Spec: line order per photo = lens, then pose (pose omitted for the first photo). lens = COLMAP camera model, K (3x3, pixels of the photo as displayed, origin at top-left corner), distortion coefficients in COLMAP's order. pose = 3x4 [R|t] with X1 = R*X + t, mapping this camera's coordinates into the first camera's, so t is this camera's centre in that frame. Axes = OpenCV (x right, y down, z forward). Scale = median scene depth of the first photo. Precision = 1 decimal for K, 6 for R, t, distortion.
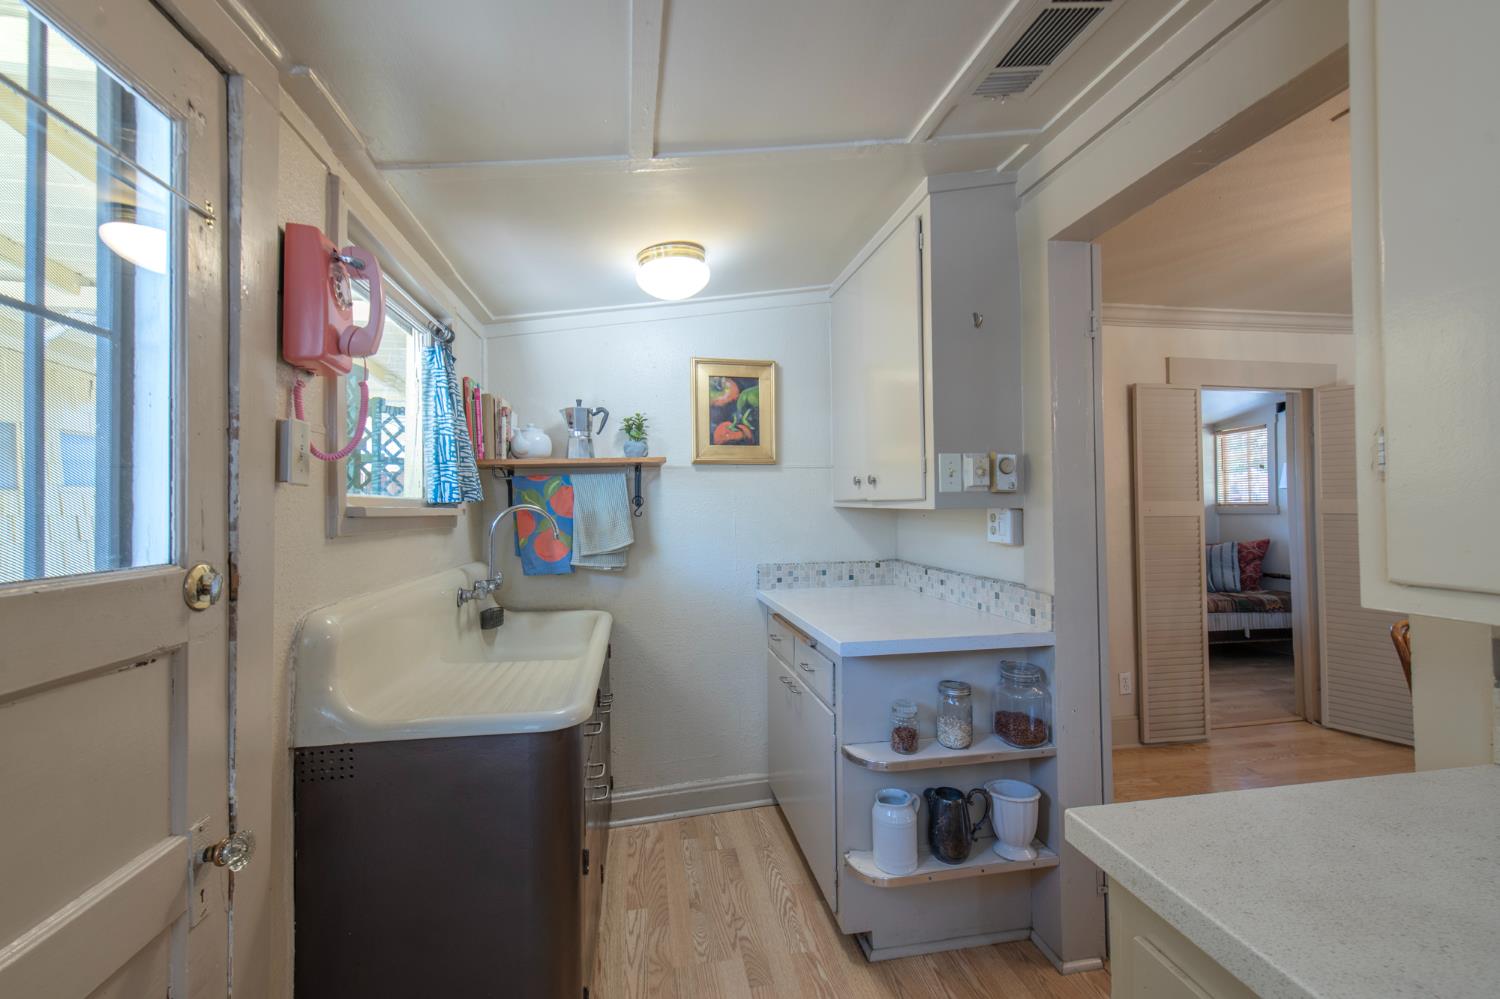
lens RADIAL K [[634.8, 0, 735.1], [0, 634.8, 499.4], [0, 0, 1]] dist [-0.010843, -0.002135]
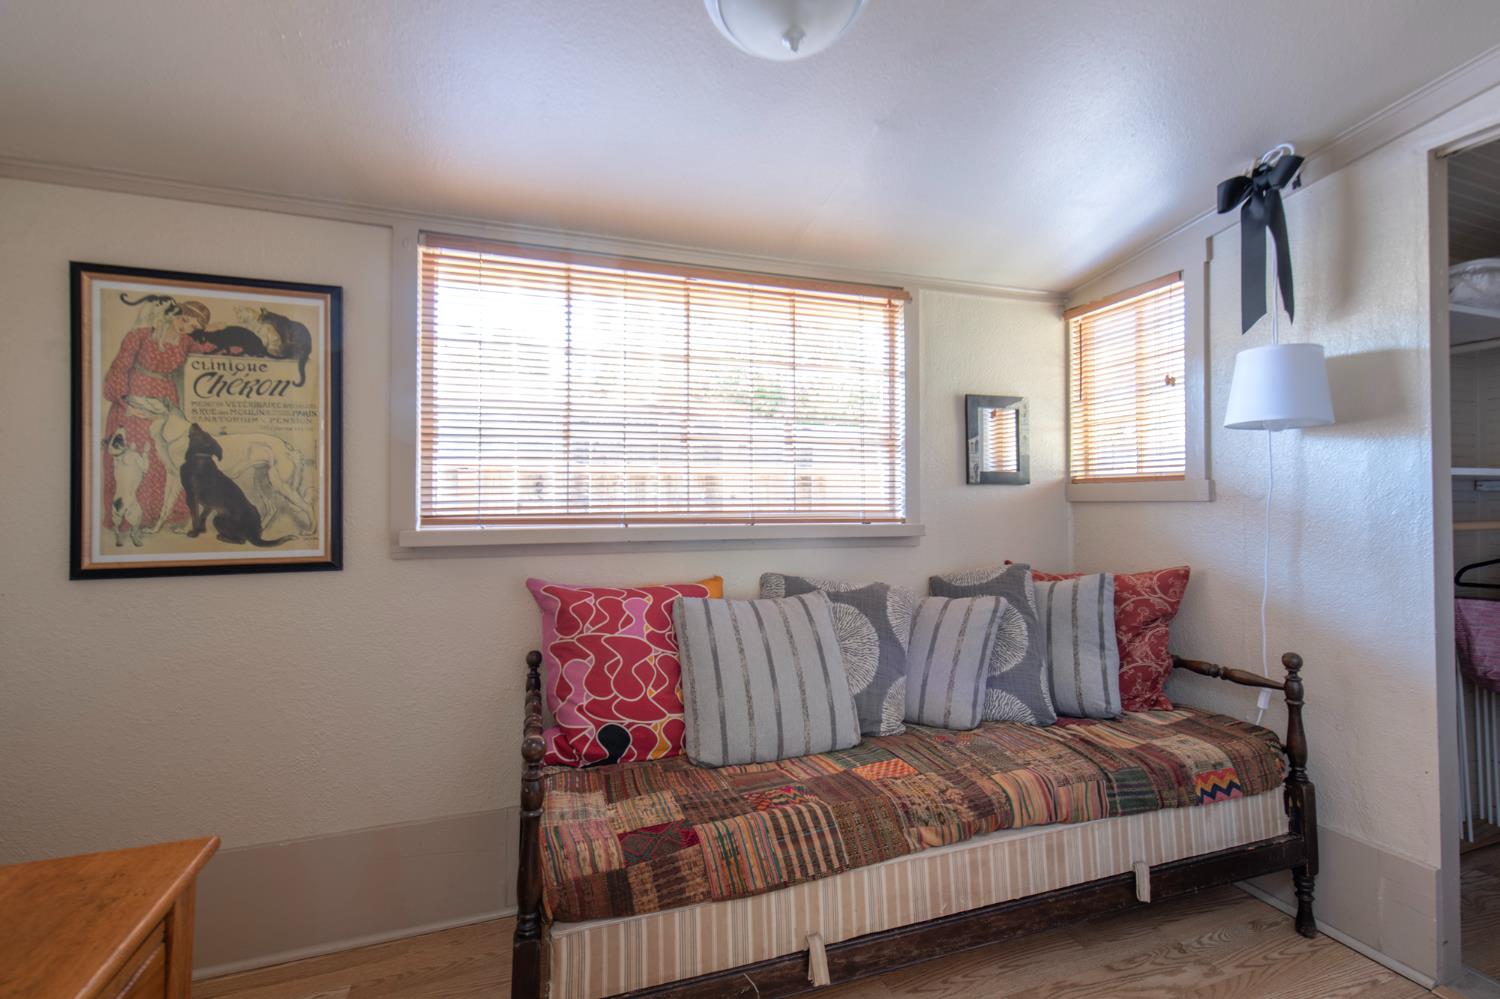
lens RADIAL K [[634.8, 0, 751.8], [0, 634.8, 500.6], [0, 0, 1]] dist [-0.010843, -0.002135]
pose [[0.985263, 0.002116, 0.171032, 0.522056], [-0.004142, 0.999925, 0.011490, 0.019438], [-0.170995, -0.012029, 0.985198, 0.667924]]
